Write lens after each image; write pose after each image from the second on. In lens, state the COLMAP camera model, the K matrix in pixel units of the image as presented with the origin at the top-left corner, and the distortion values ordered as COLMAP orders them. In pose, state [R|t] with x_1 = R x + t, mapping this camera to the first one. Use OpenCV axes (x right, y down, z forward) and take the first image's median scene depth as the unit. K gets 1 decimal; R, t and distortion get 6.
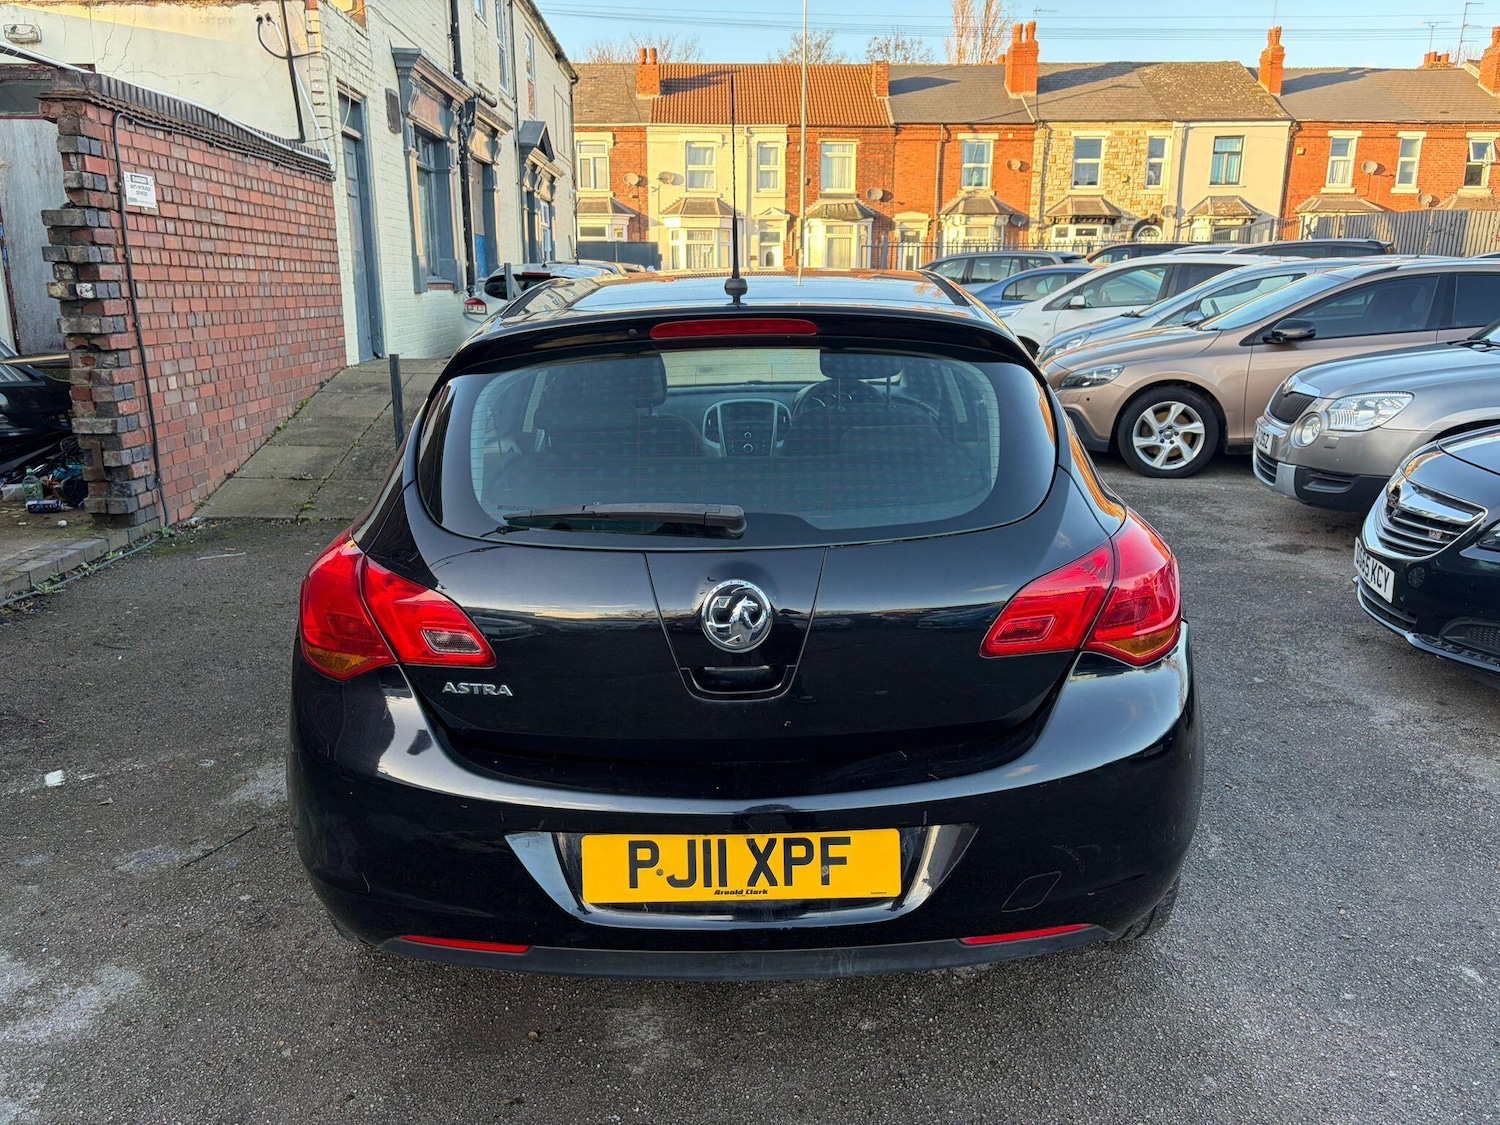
lens RADIAL K [[1124.0, 0, 744.0], [0, 1124.0, 577.0], [0, 0, 1]] dist [0.060157, -0.065341]
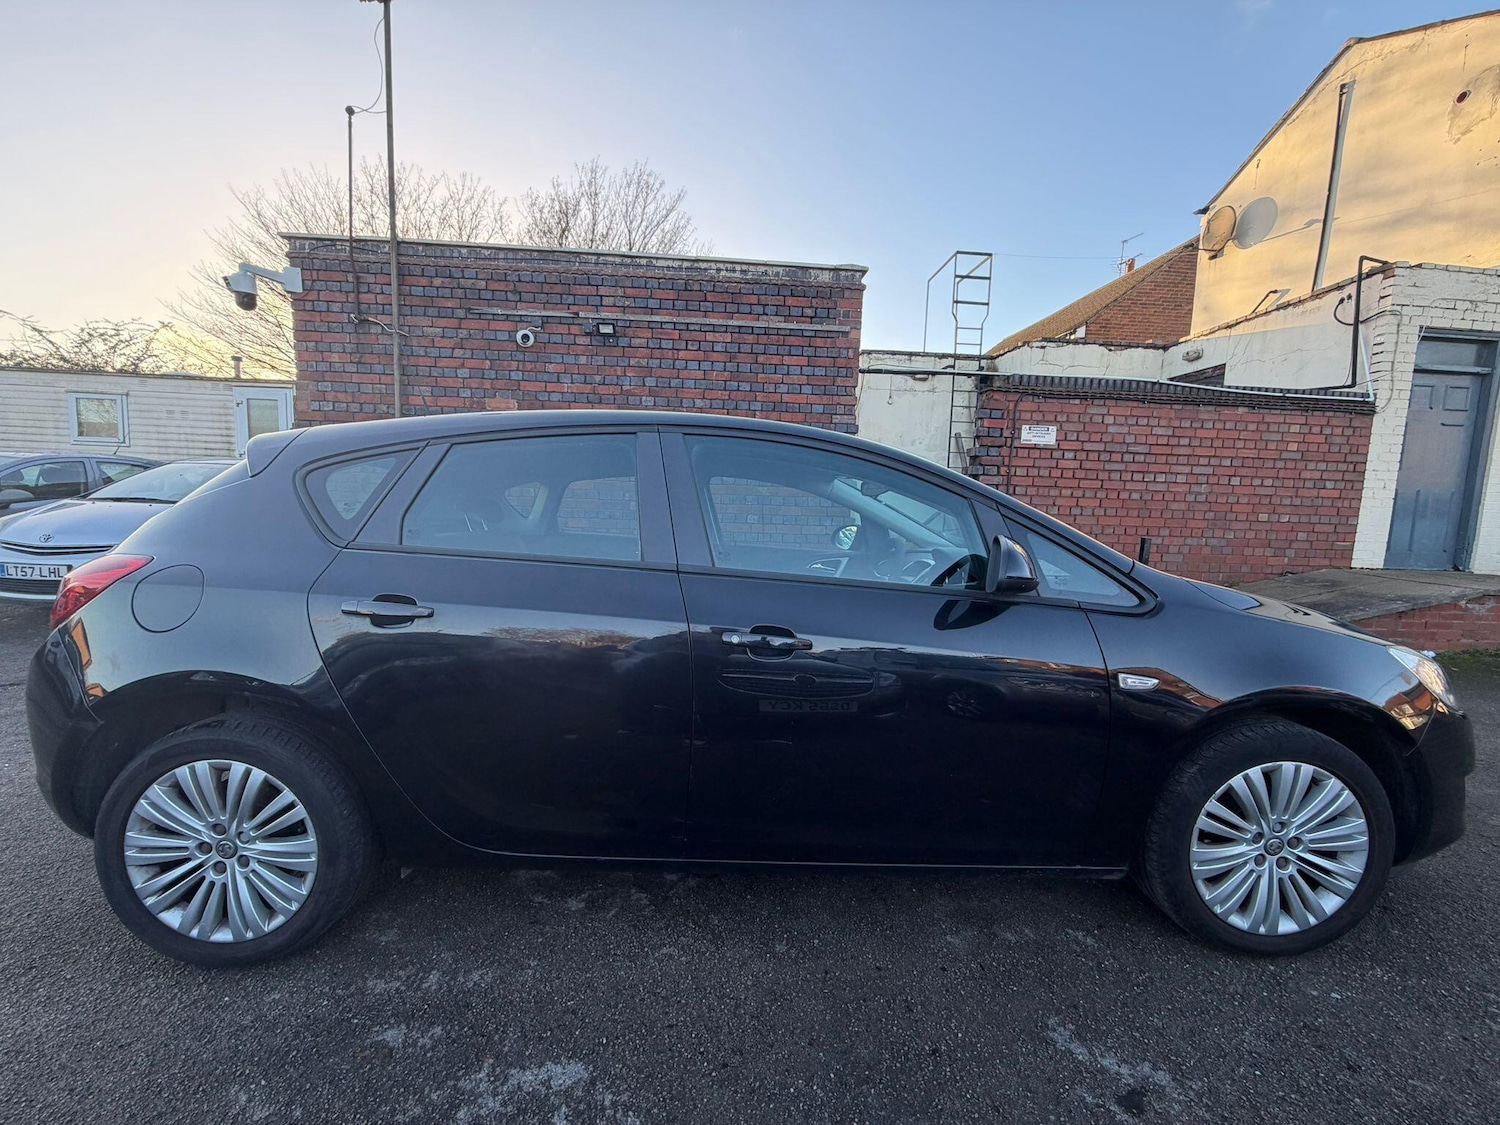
lens RADIAL K [[597.1, 0, 744.6], [0, 597.1, 561.0], [0, 0, 1]] dist [-0.000119, 0.000591]
pose [[0.031647, 0.103759, -0.994099, 0.314268], [-0.282522, 0.954965, 0.090680, -0.094673], [0.958739, 0.277986, 0.059536, 0.479300]]
